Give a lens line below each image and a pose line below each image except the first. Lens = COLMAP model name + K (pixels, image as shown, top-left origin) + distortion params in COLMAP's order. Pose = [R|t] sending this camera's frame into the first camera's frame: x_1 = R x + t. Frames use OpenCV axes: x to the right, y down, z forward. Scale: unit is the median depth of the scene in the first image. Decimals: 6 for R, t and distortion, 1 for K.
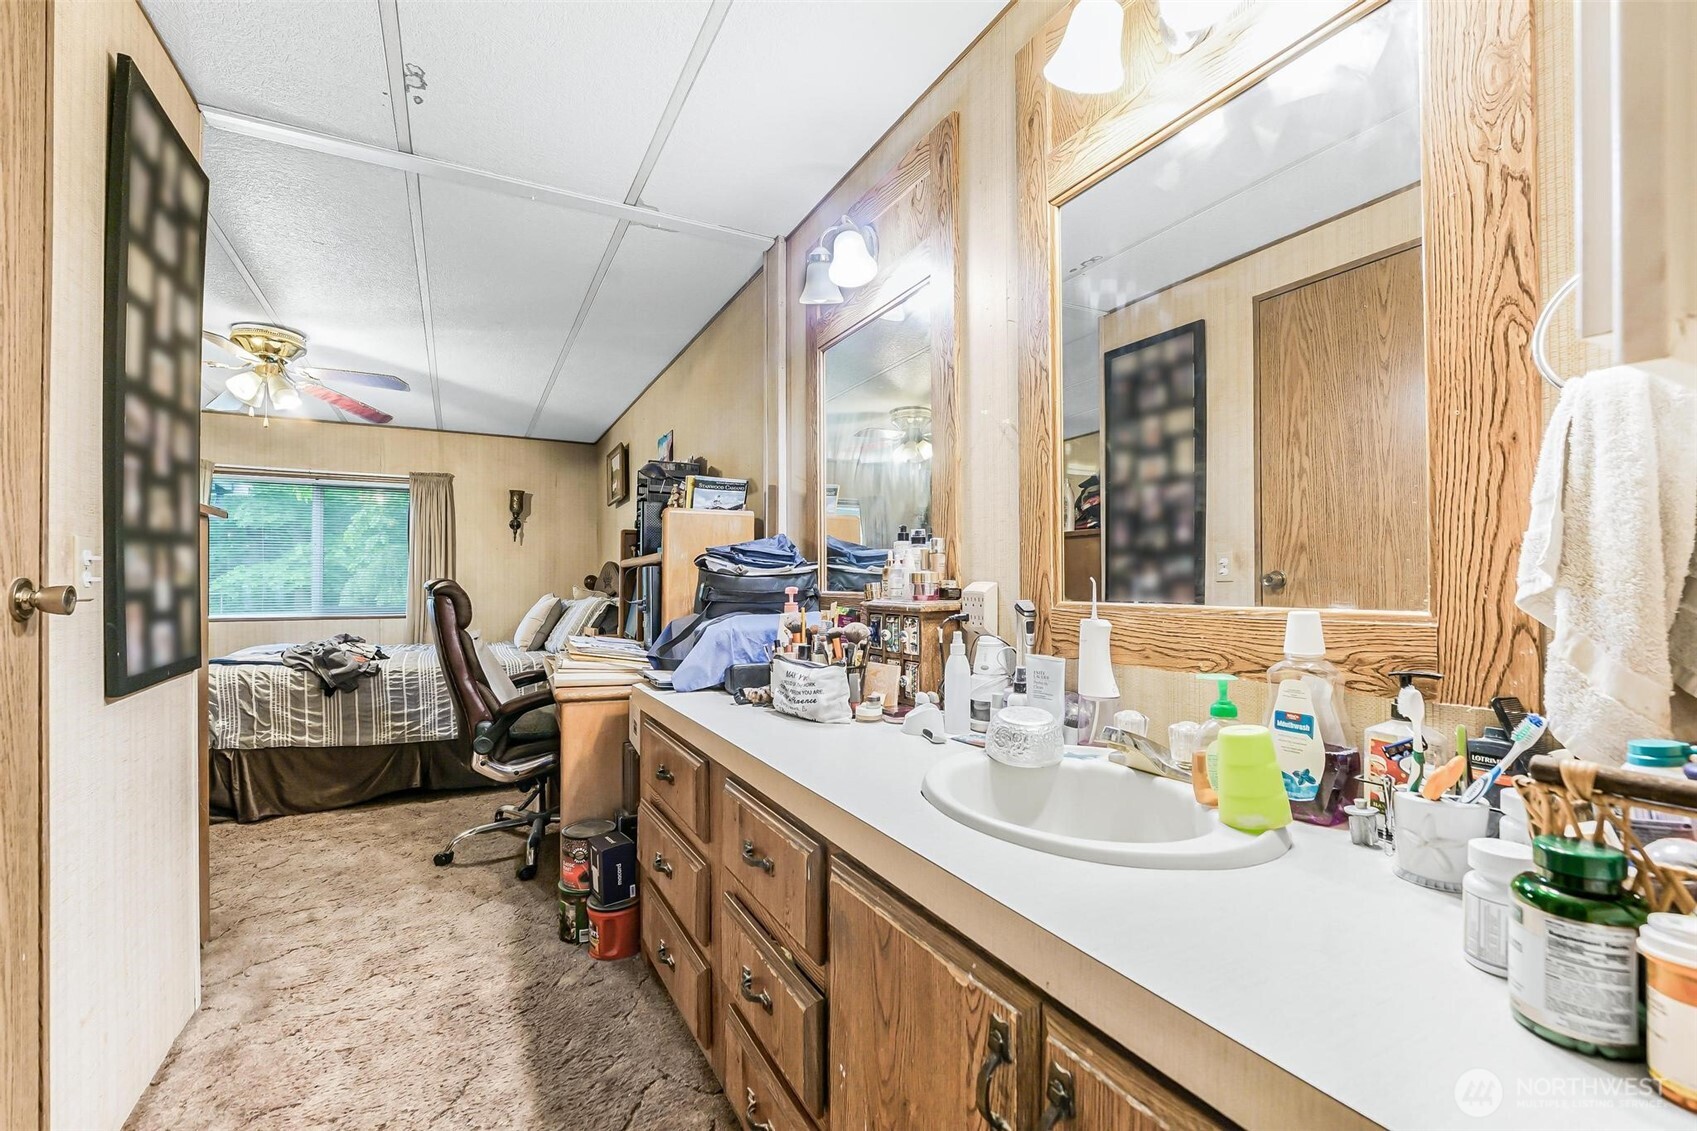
lens RADIAL K [[722.5, 0, 846.7], [0, 722.5, 576.9], [0, 0, 1]] dist [-0.011010, -0.000339]
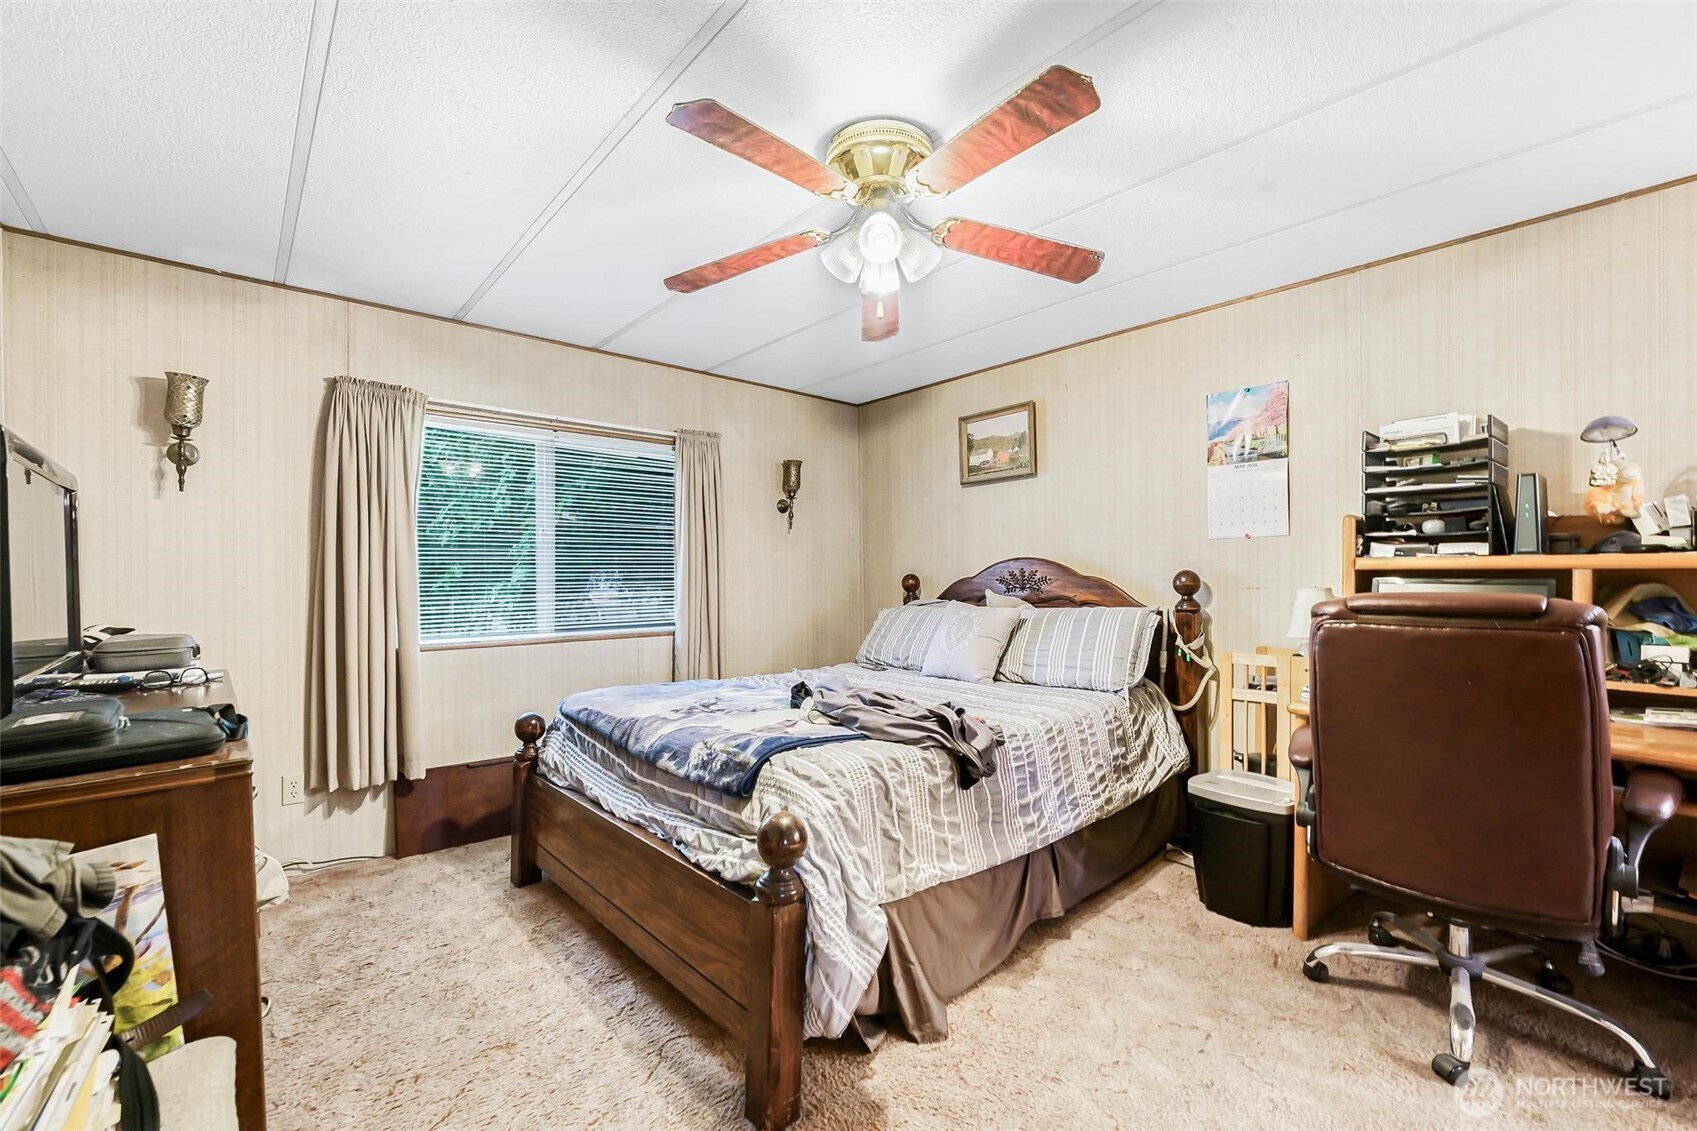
lens RADIAL K [[700.2, 0, 850.9], [0, 700.2, 571.1], [0, 0, 1]] dist [-0.007215, 0.001235]
pose [[0.964957, 0.002463, 0.262398, -0.972495], [-0.003648, 0.999985, 0.004029, -0.015190], [-0.262384, -0.004845, 0.964951, 0.470969]]
